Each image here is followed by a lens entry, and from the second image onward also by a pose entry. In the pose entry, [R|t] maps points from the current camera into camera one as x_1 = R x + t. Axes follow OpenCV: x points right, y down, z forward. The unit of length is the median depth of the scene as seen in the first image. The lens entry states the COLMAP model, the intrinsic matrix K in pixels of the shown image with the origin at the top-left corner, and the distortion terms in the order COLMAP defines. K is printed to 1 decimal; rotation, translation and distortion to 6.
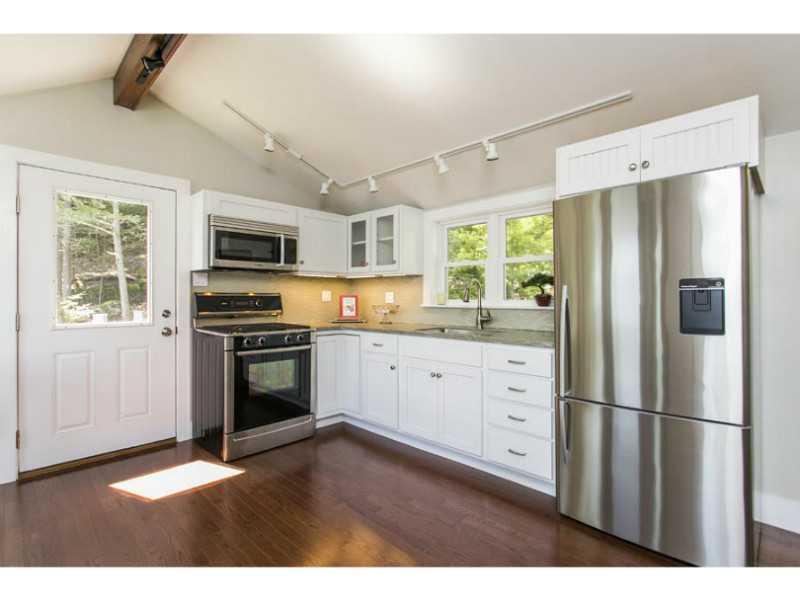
lens RADIAL K [[394.7, 0, 398.9], [0, 394.7, 299.4], [0, 0, 1]] dist [-0.004102, 0.001136]
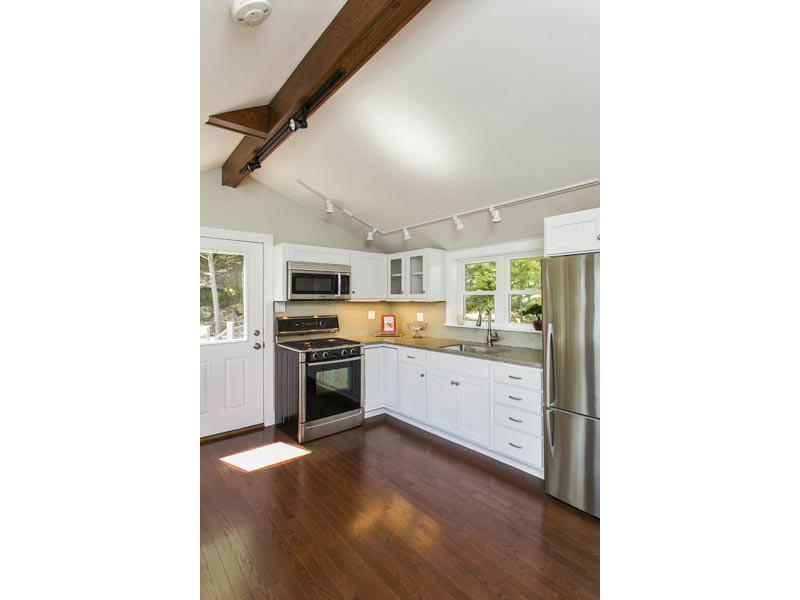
lens RADIAL K [[333.8, 0, 400.7], [0, 333.8, 299.0], [0, 0, 1]] dist [0.000028, 0.000092]
pose [[0.996235, -0.003129, -0.086637, 0.010153], [0.002902, 0.999992, -0.002749, -0.081261], [0.086644, 0.002487, 0.996236, -0.120116]]
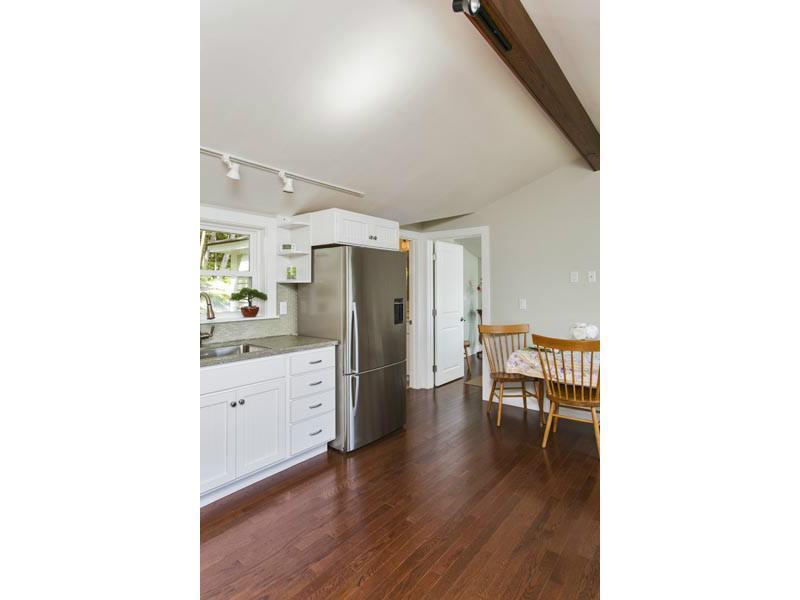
lens RADIAL K [[371.1, 0, 390.4], [0, 371.1, 285.0], [0, 0, 1]] dist [0.001443, -0.000009]
pose [[-0.095128, 0.007895, 0.995434, -0.733758], [0.006363, 0.999953, -0.007322, -0.063962], [-0.995445, 0.005637, -0.095174, 0.687231]]
